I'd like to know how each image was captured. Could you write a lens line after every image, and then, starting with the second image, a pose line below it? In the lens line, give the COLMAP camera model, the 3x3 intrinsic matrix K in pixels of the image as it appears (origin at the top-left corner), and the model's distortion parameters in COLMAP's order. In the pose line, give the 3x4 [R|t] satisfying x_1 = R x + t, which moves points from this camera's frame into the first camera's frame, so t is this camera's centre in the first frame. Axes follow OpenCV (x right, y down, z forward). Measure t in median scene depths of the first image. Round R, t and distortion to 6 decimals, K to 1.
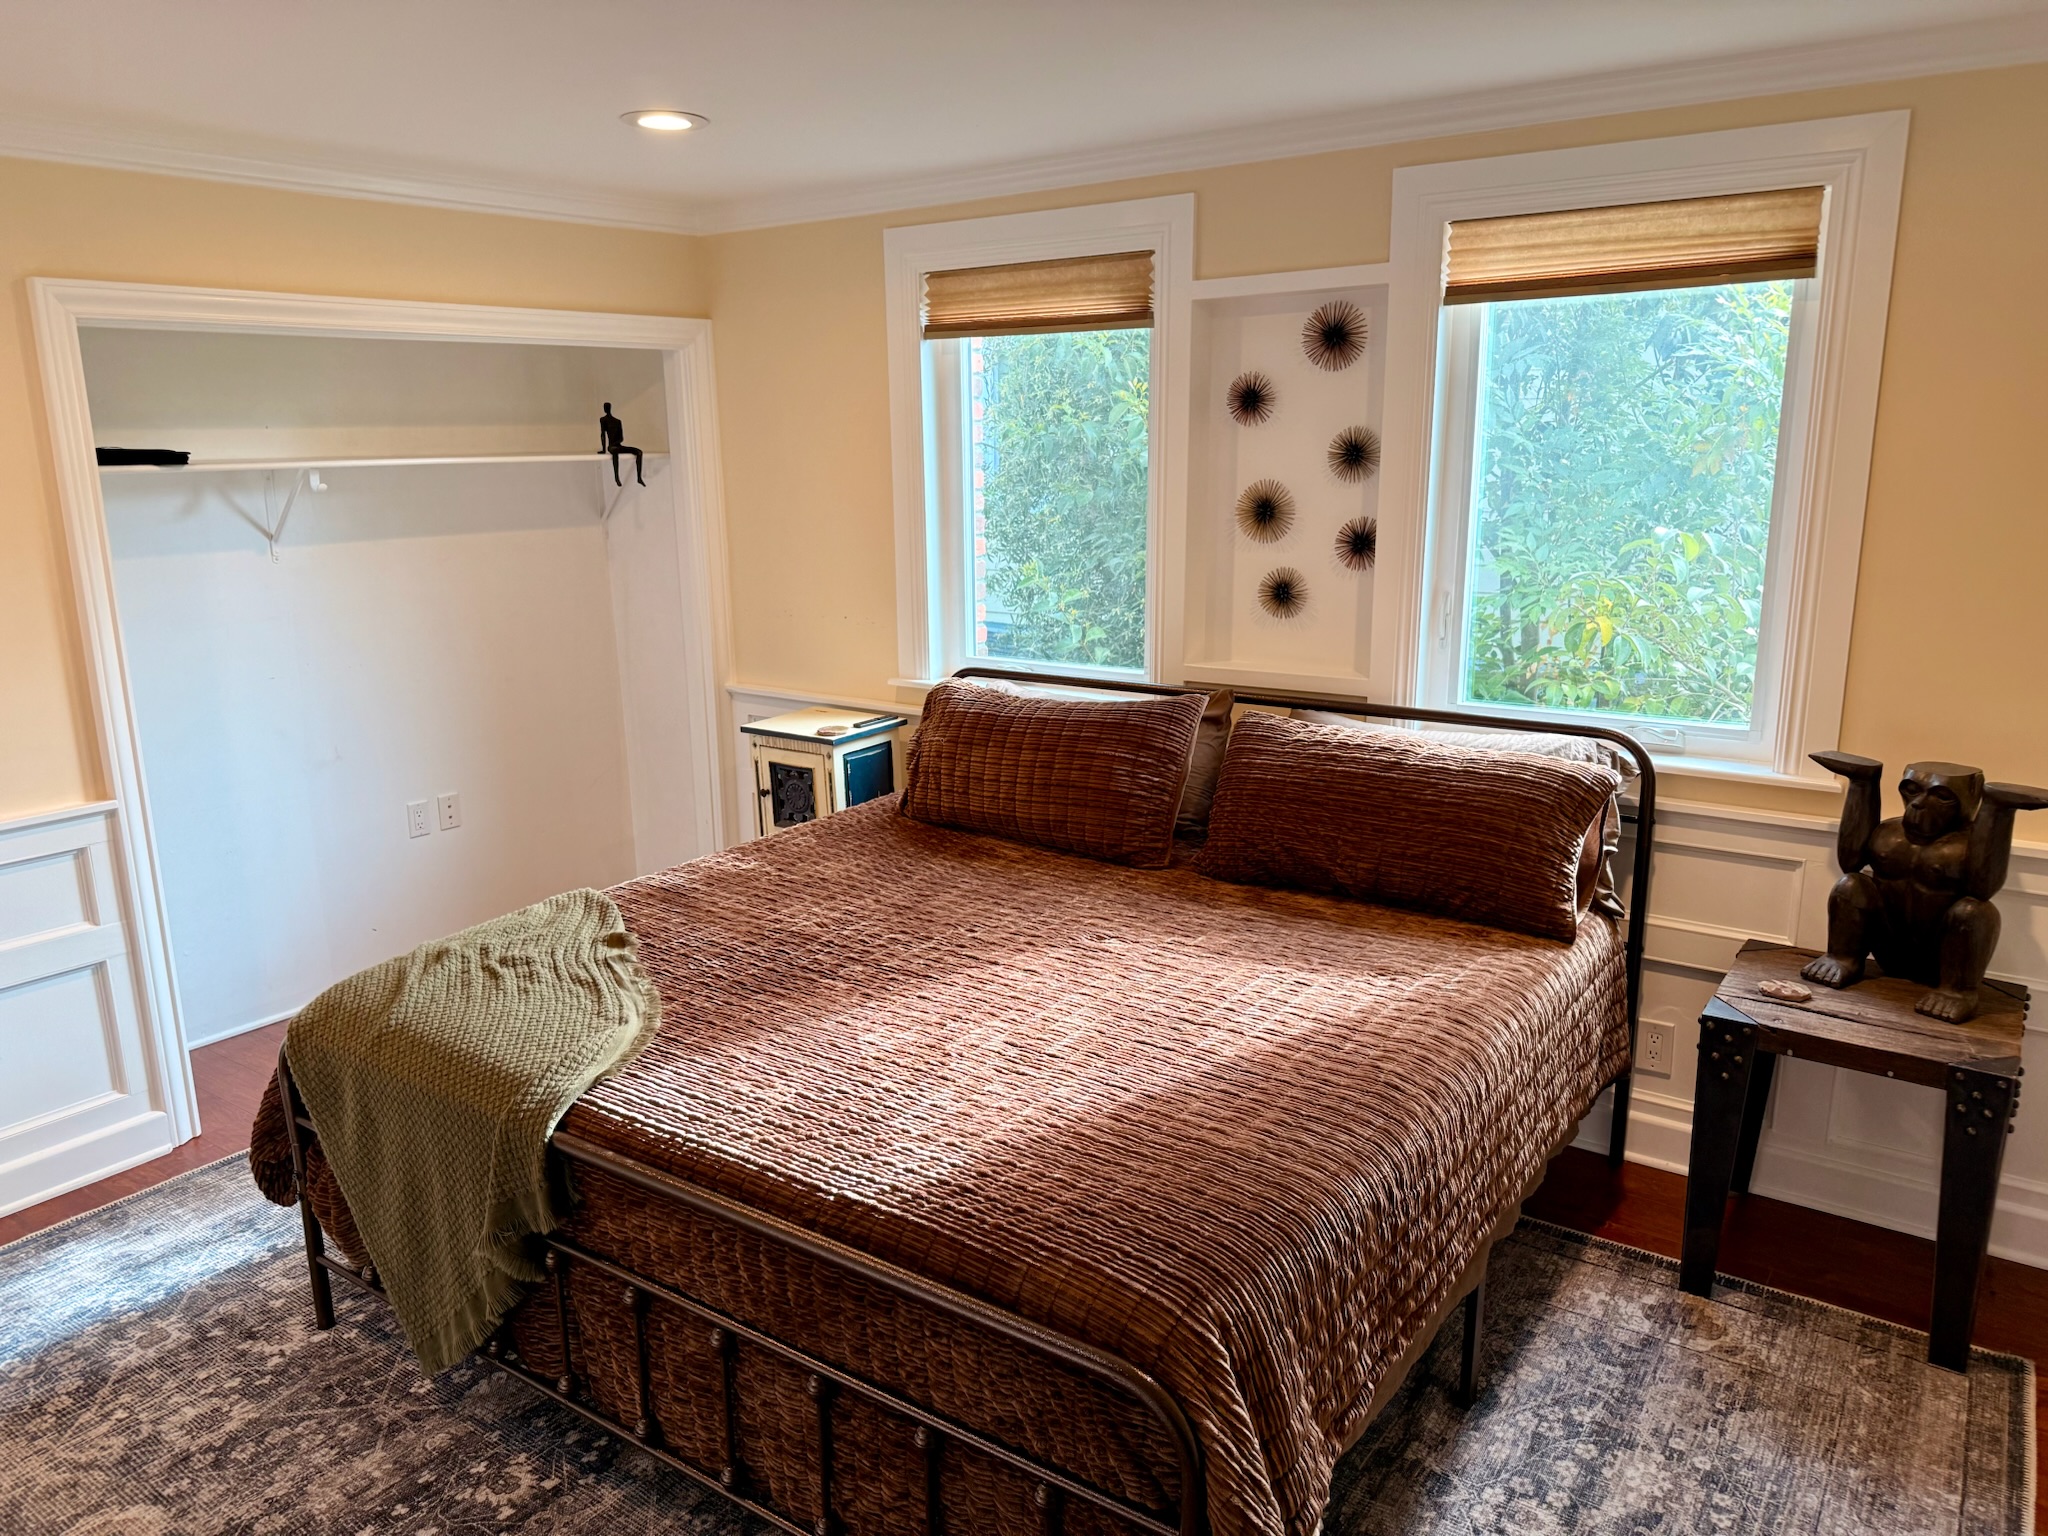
lens RADIAL K [[1453.1, 0, 1024.0], [0, 1453.1, 768.0], [0, 0, 1]] dist [0.097994, -0.137042]
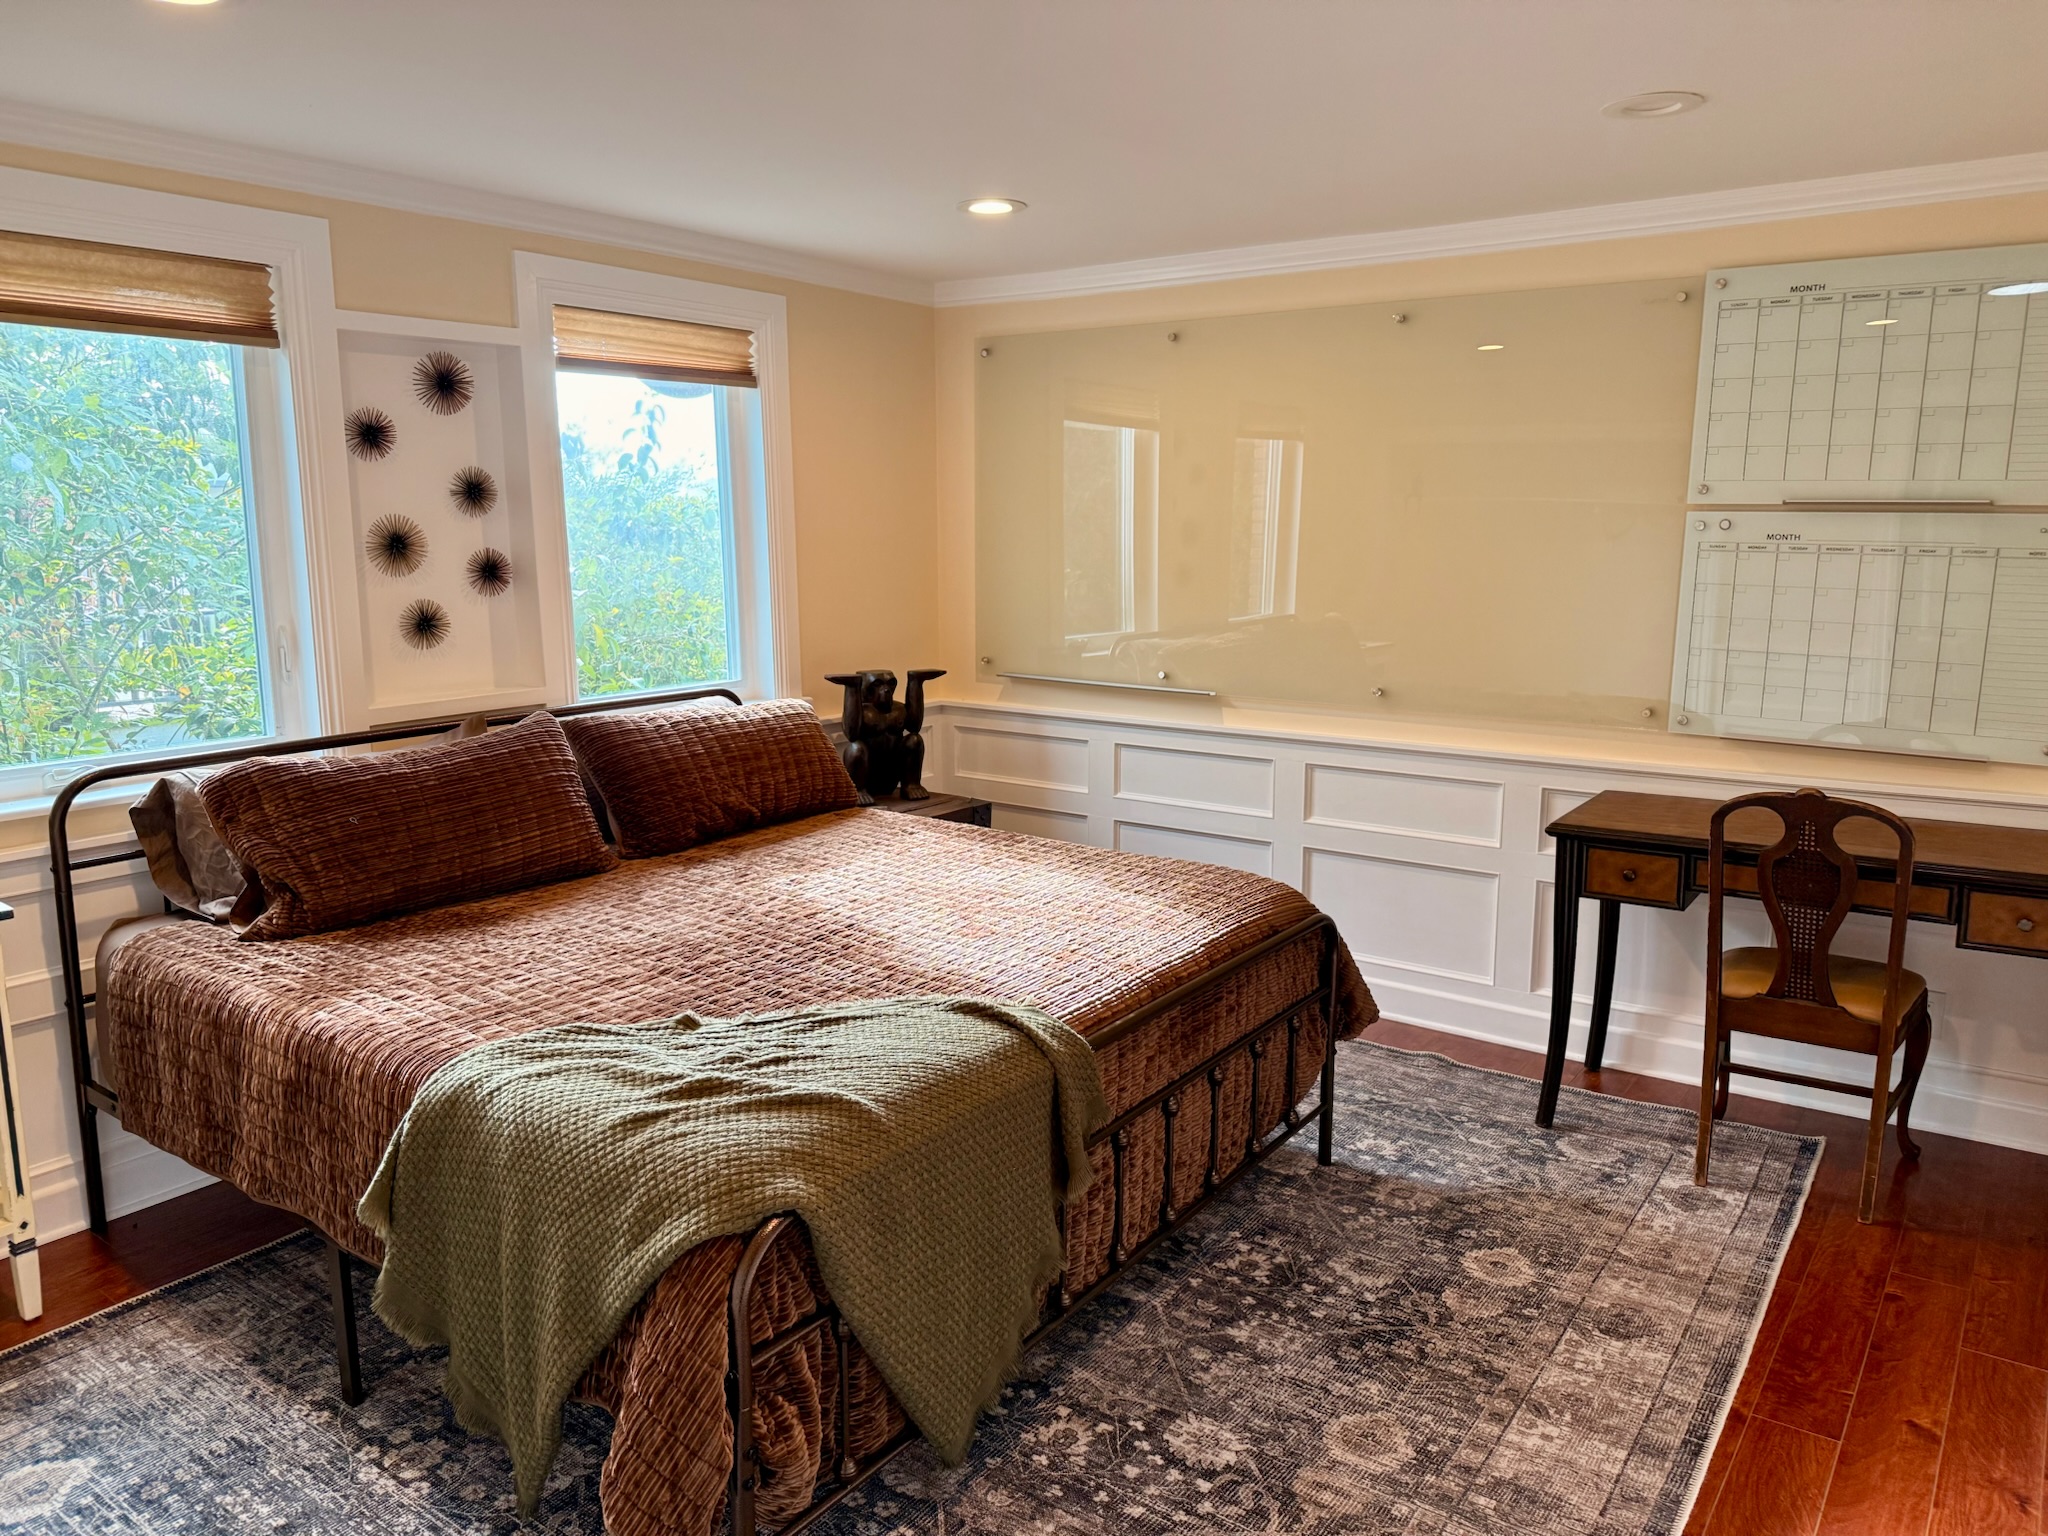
lens RADIAL K [[1453.1, 0, 1024.0], [0, 1453.1, 768.0], [0, 0, 1]] dist [0.097994, -0.137042]
pose [[0.025530, -0.160913, 0.986638, -0.884540], [0.222132, 0.963199, 0.151342, -0.088870], [-0.974682, 0.215300, 0.060334, 0.571187]]
